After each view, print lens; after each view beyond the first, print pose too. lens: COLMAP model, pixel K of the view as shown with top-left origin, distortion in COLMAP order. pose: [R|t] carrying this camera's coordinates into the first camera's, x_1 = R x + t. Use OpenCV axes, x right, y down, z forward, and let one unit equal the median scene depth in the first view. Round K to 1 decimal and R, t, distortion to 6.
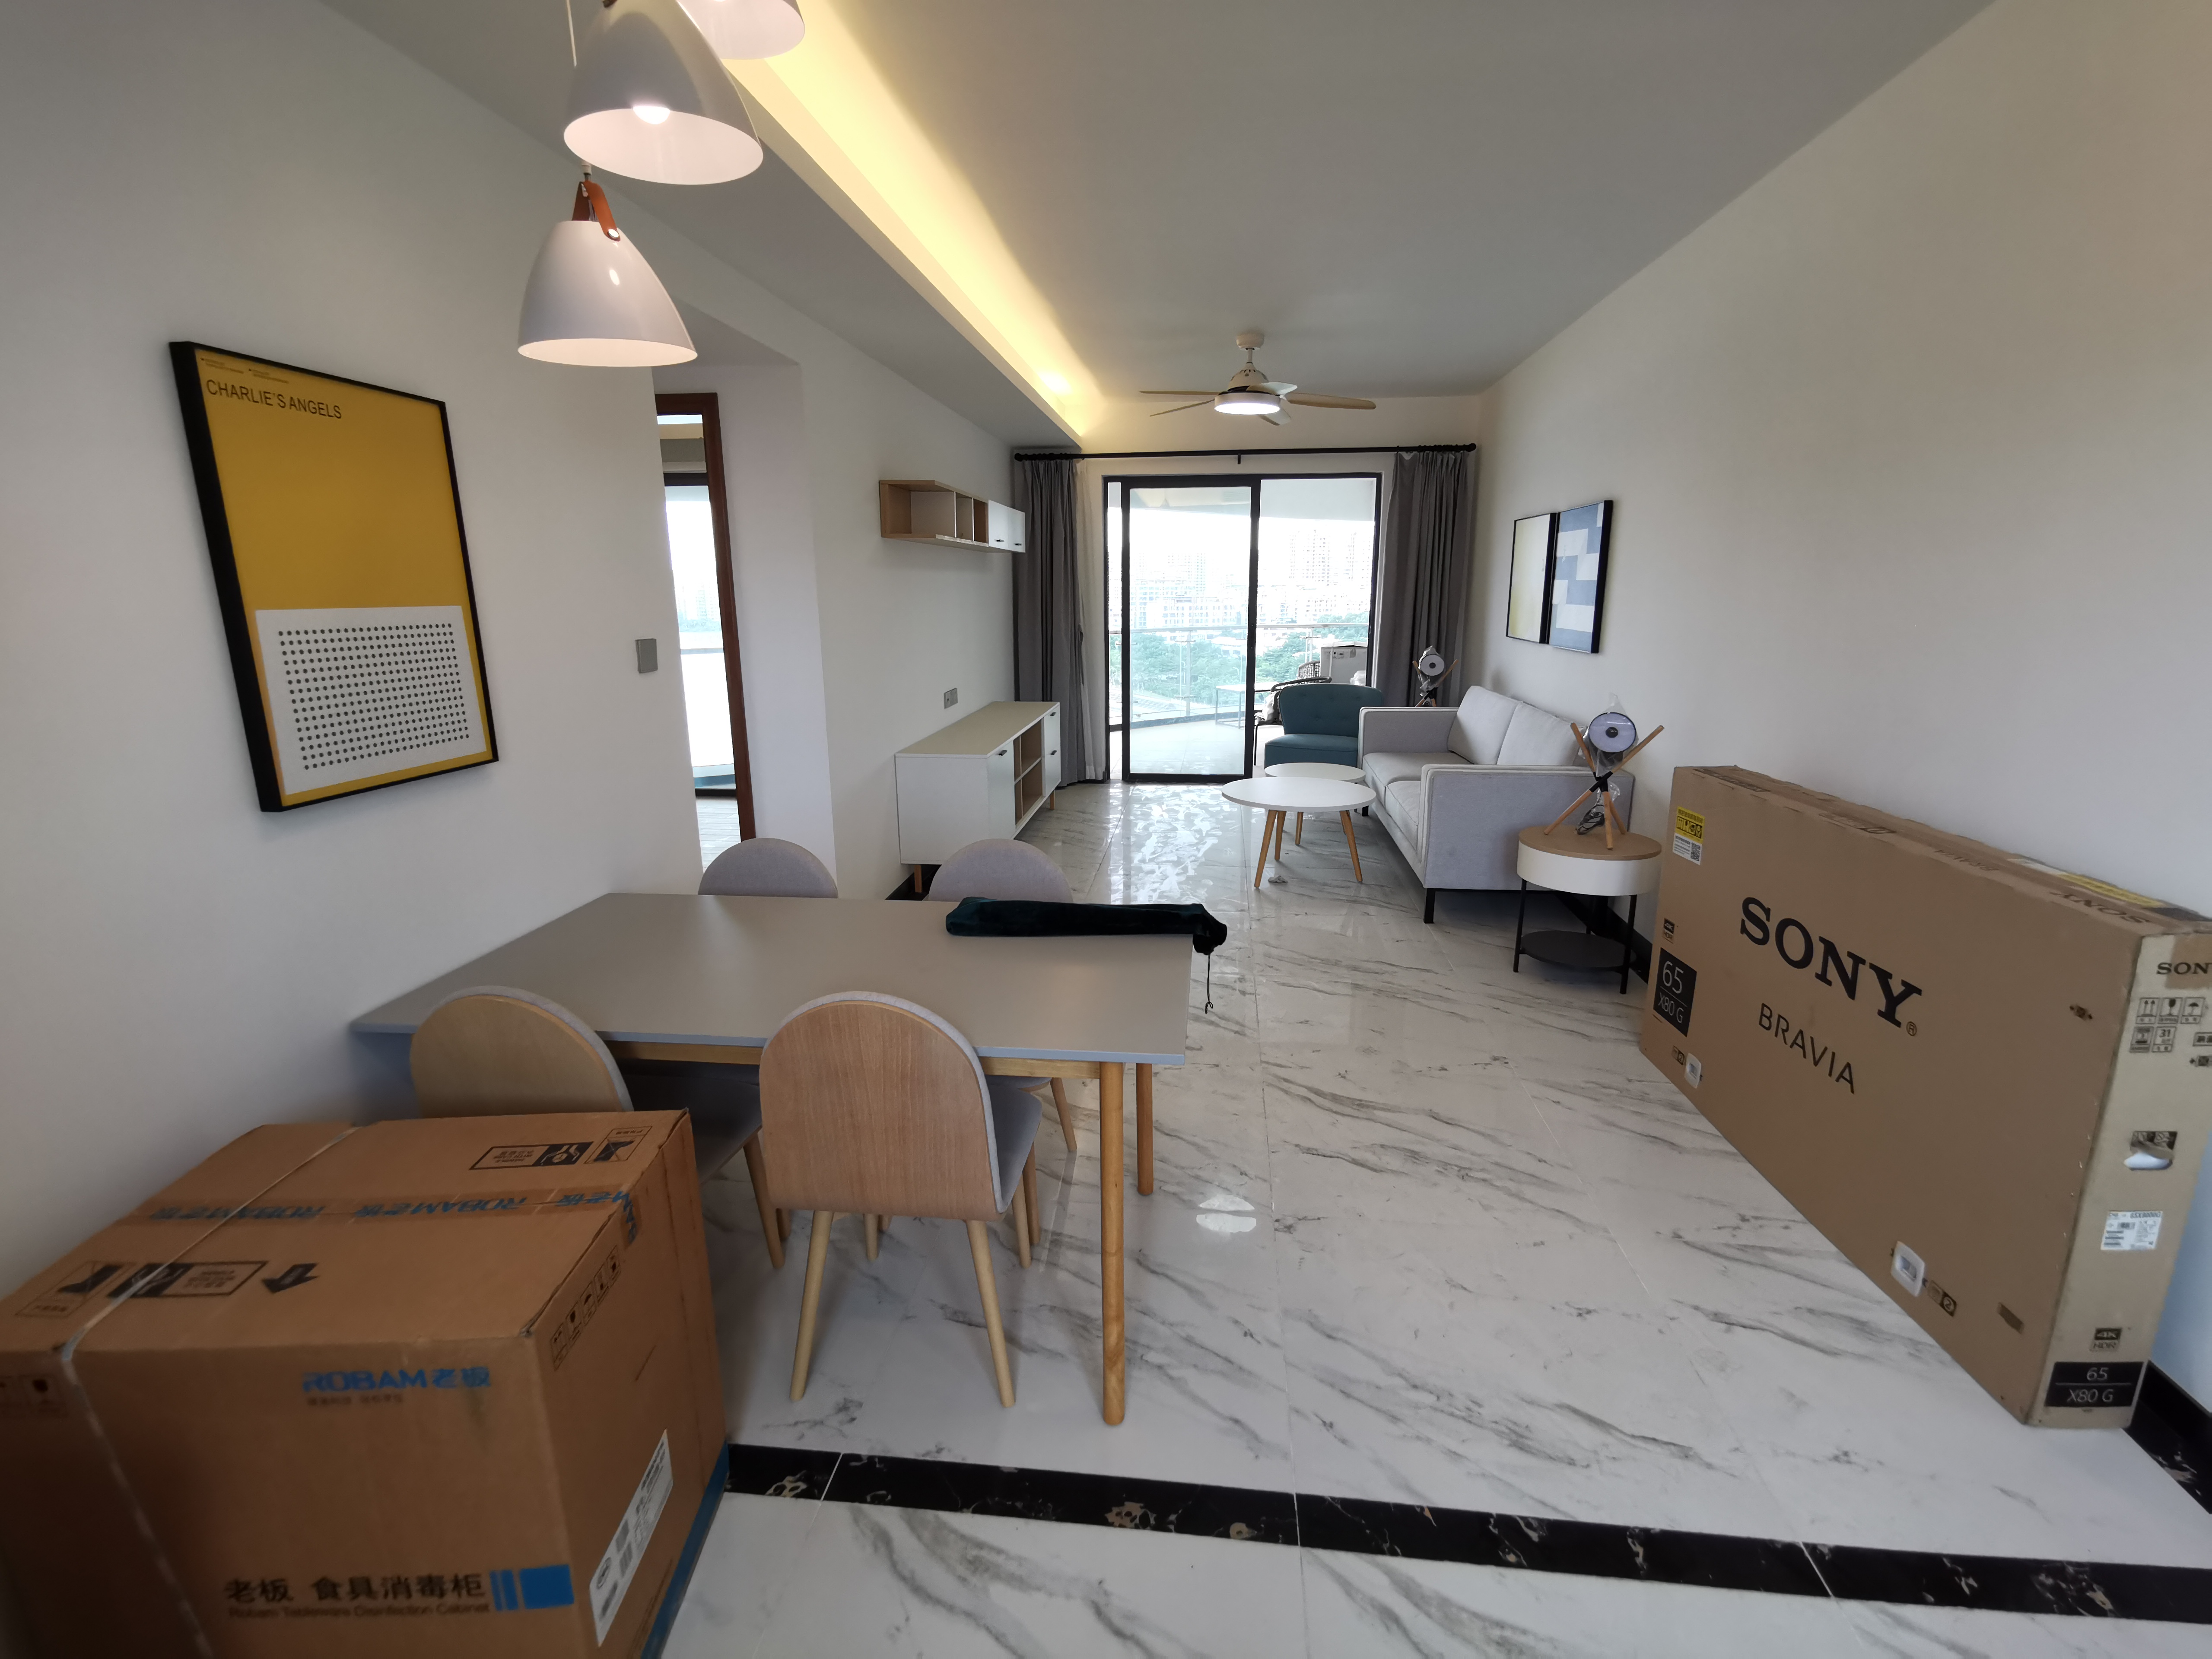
lens RADIAL K [[1012.7, 0, 1099.0], [0, 1012.7, 819.8], [0, 0, 1]] dist [0.004502, 0.000447]
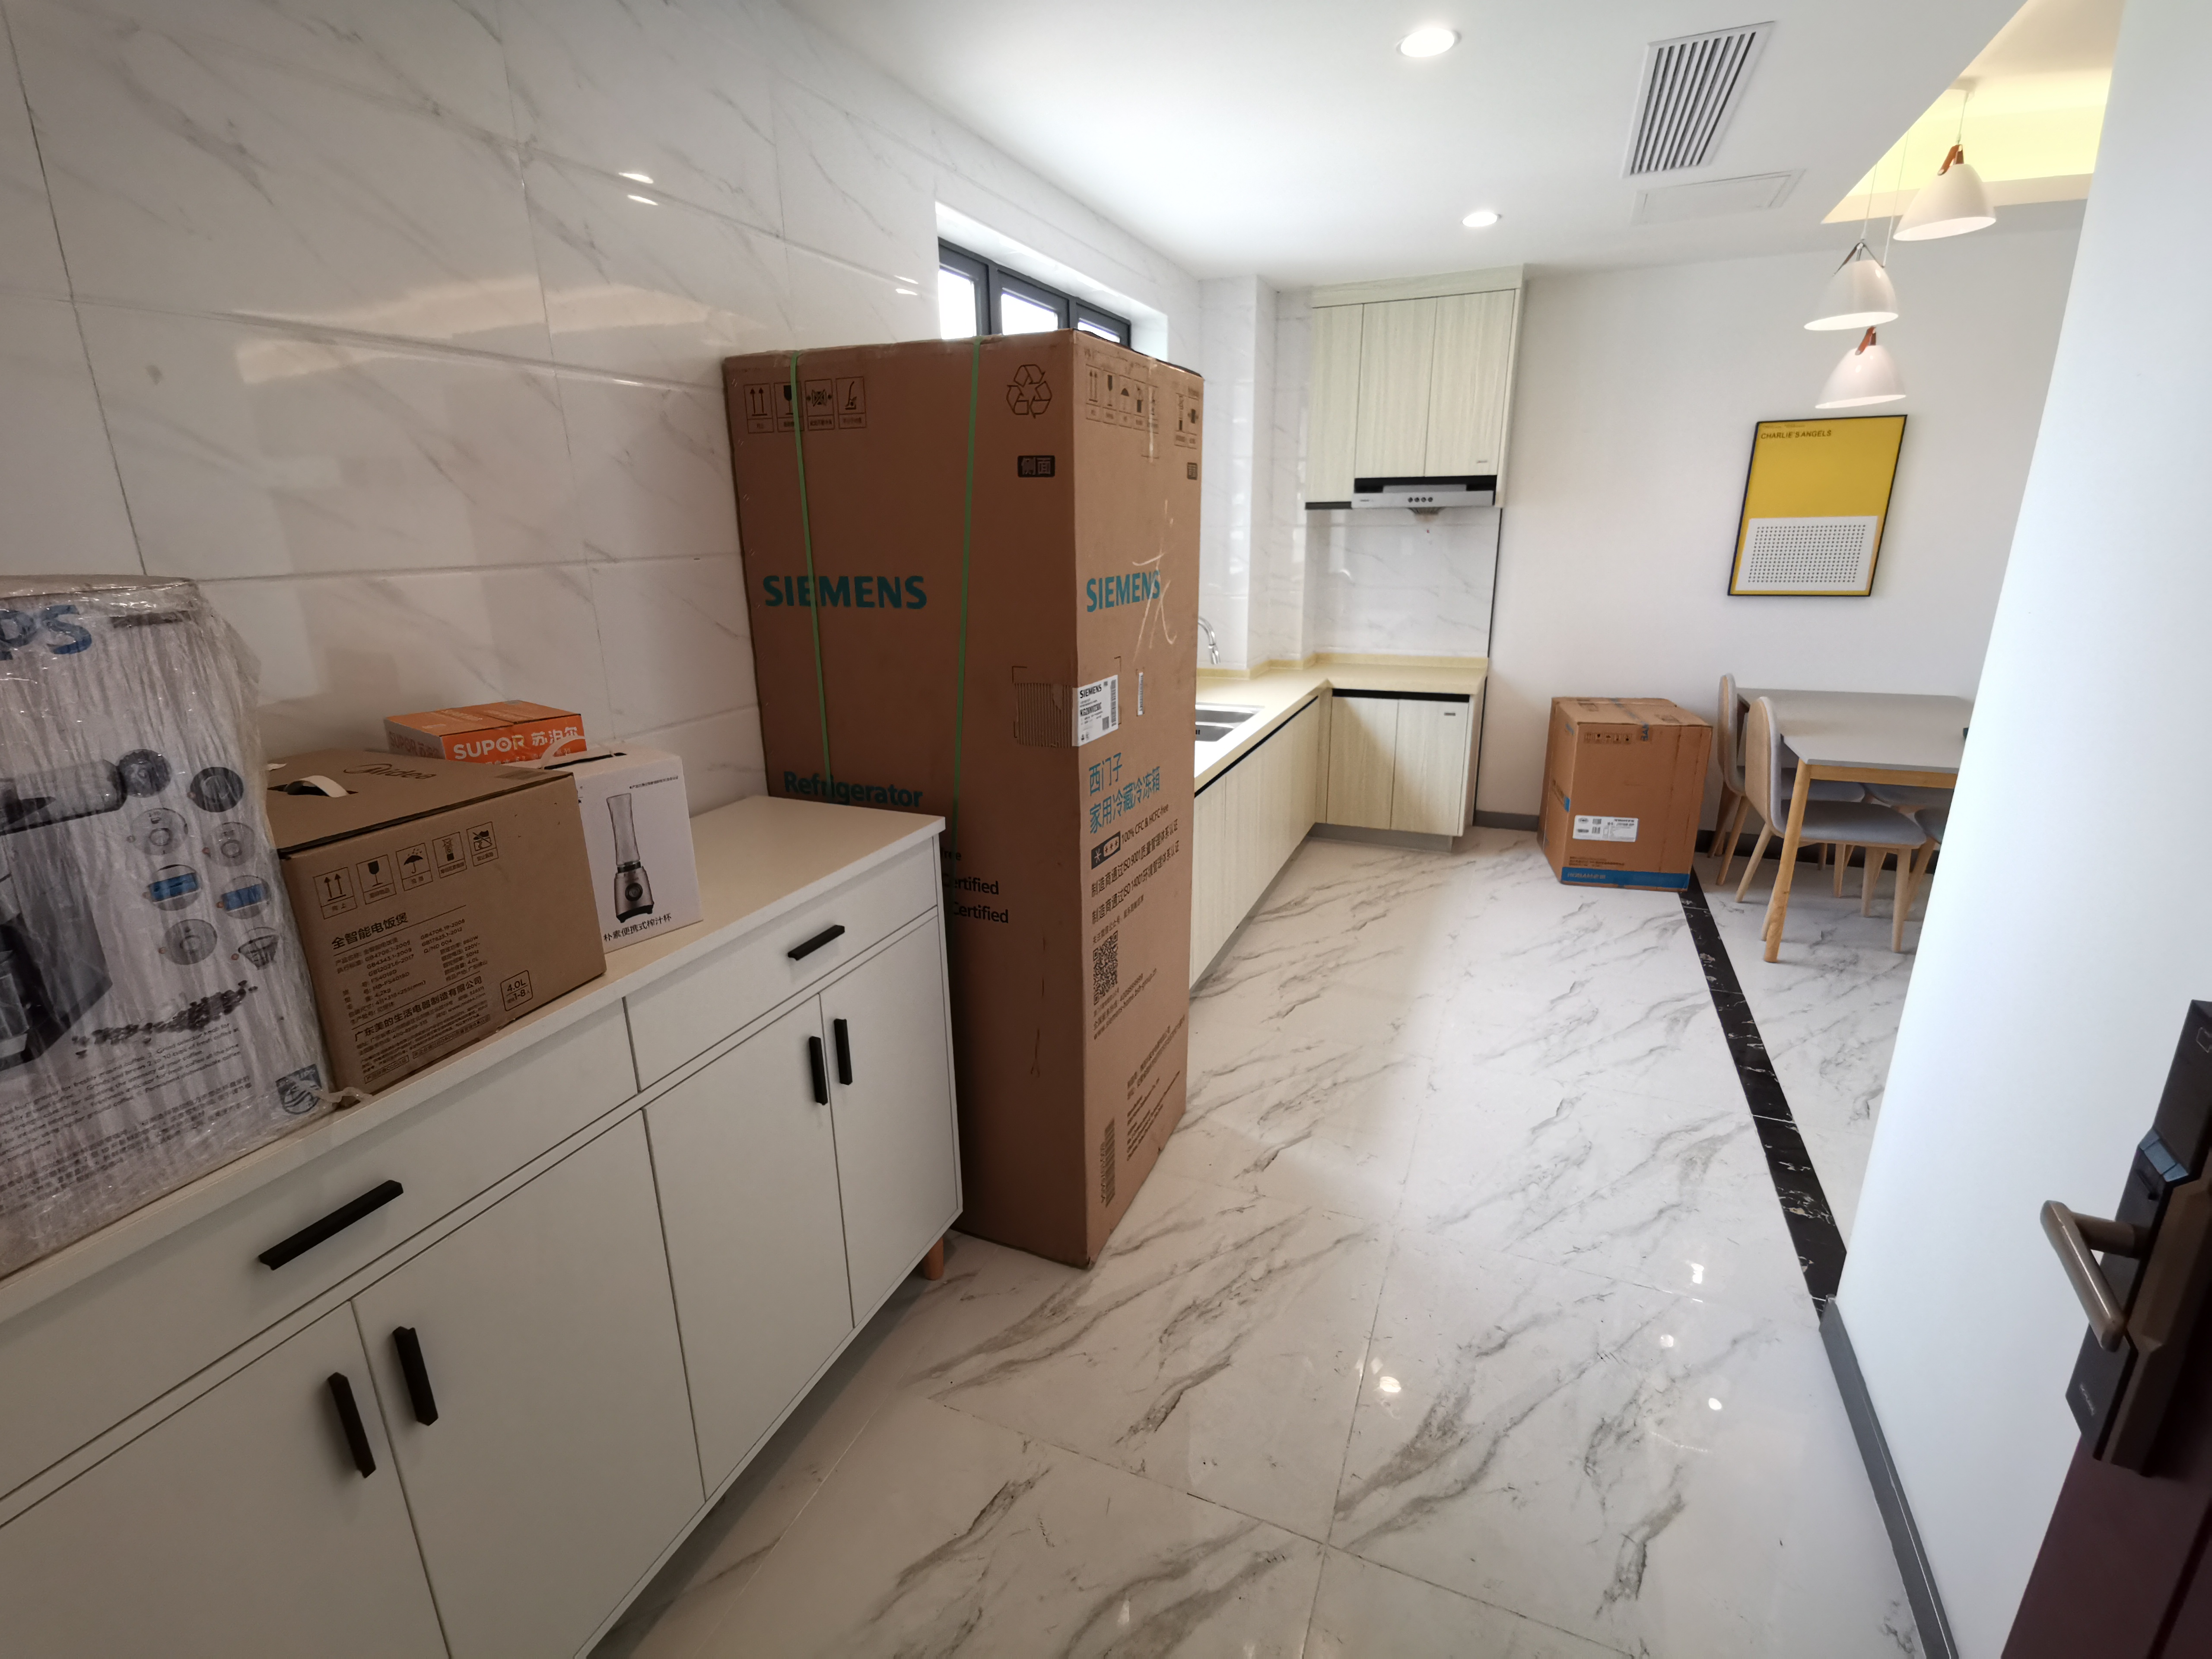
lens RADIAL K [[1012.7, 0, 1095.3], [0, 1012.7, 827.9], [0, 0, 1]] dist [0.004502, 0.000447]
pose [[-0.295689, 0.291084, -0.909856, 0.811936], [-0.191219, 0.915134, 0.354916, -0.027397], [0.935950, 0.278927, -0.214934, 0.062671]]
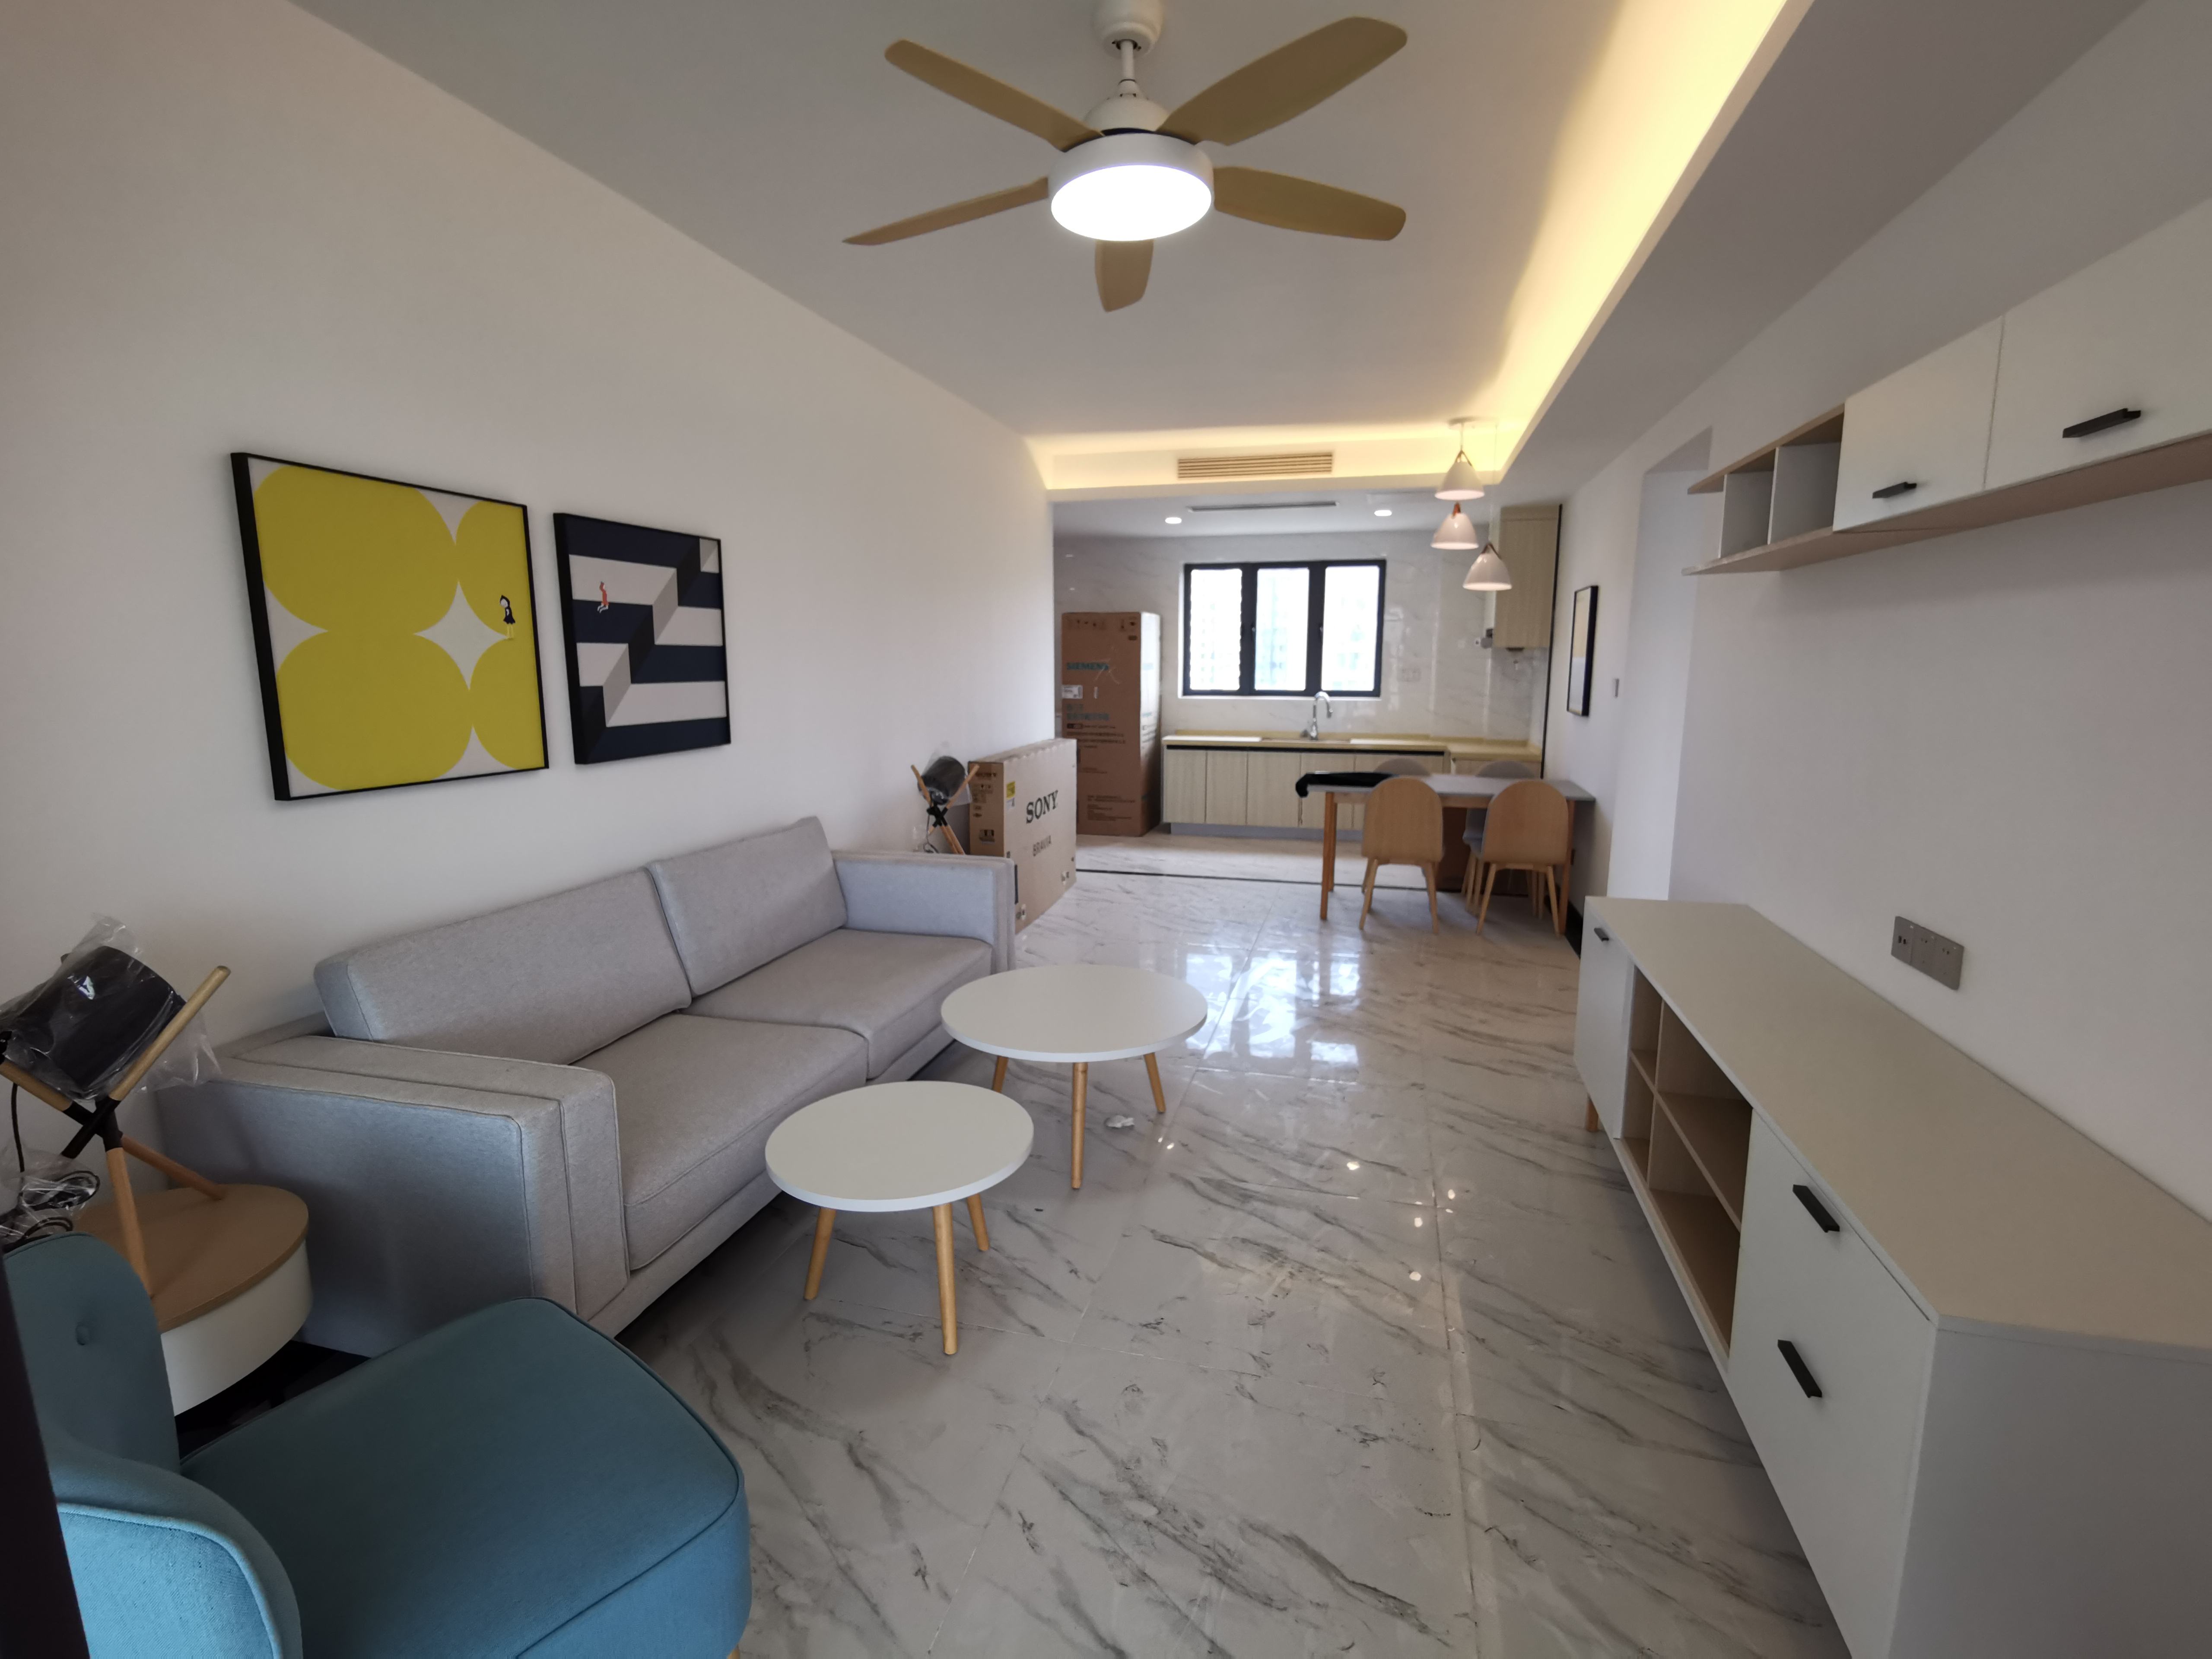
lens RADIAL K [[1012.7, 0, 1104.6], [0, 1012.7, 831.4], [0, 0, 1]] dist [0.004502, 0.000447]
pose [[-0.988515, -0.018424, 0.149997, 0.104528], [0.040768, 0.923233, 0.382072, -0.379659], [-0.145521, 0.383799, -0.911878, 1.674209]]
